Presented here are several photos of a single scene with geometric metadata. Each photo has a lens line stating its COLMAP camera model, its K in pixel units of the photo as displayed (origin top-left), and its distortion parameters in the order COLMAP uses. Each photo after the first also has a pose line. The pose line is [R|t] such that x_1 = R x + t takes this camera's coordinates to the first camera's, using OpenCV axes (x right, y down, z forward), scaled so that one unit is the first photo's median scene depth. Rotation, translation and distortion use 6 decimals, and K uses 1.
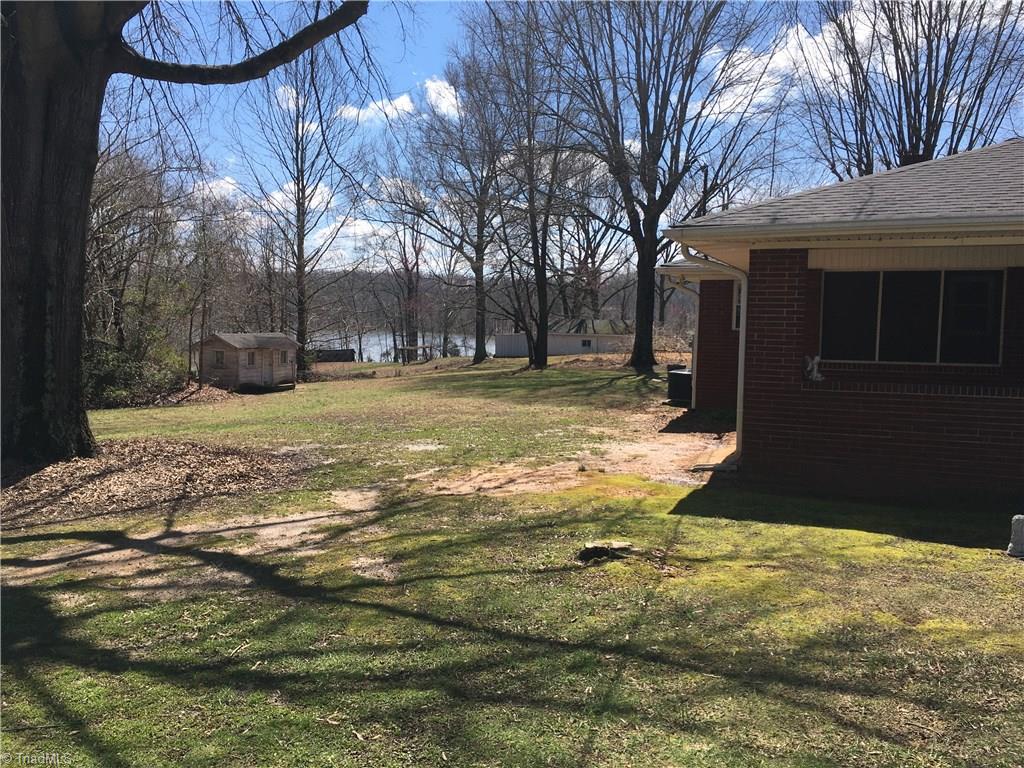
lens RADIAL K [[840.2, 0, 512.0], [0, 840.2, 384.0], [0, 0, 1]] dist [0.085617, -0.088142]
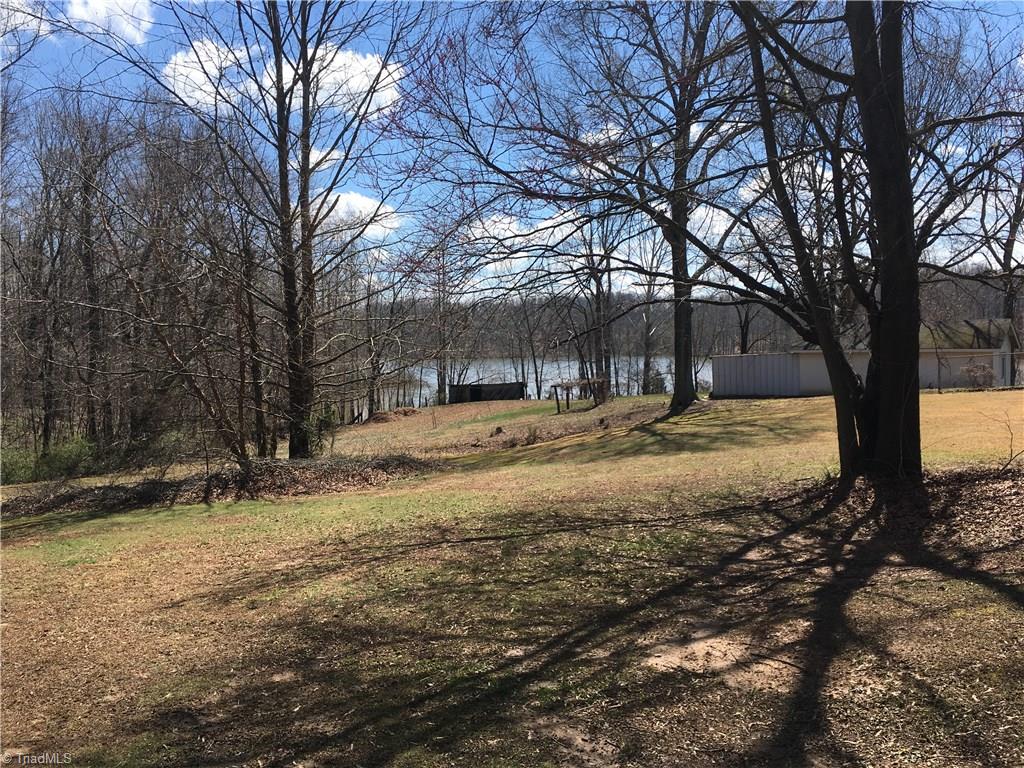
lens RADIAL K [[840.2, 0, 512.0], [0, 840.2, 384.0], [0, 0, 1]] dist [0.085617, -0.088142]
pose [[0.965698, -0.037076, -0.257009, -0.003205], [0.028055, 0.998858, -0.038682, -0.011022], [0.258149, 0.030144, 0.965635, 0.262077]]
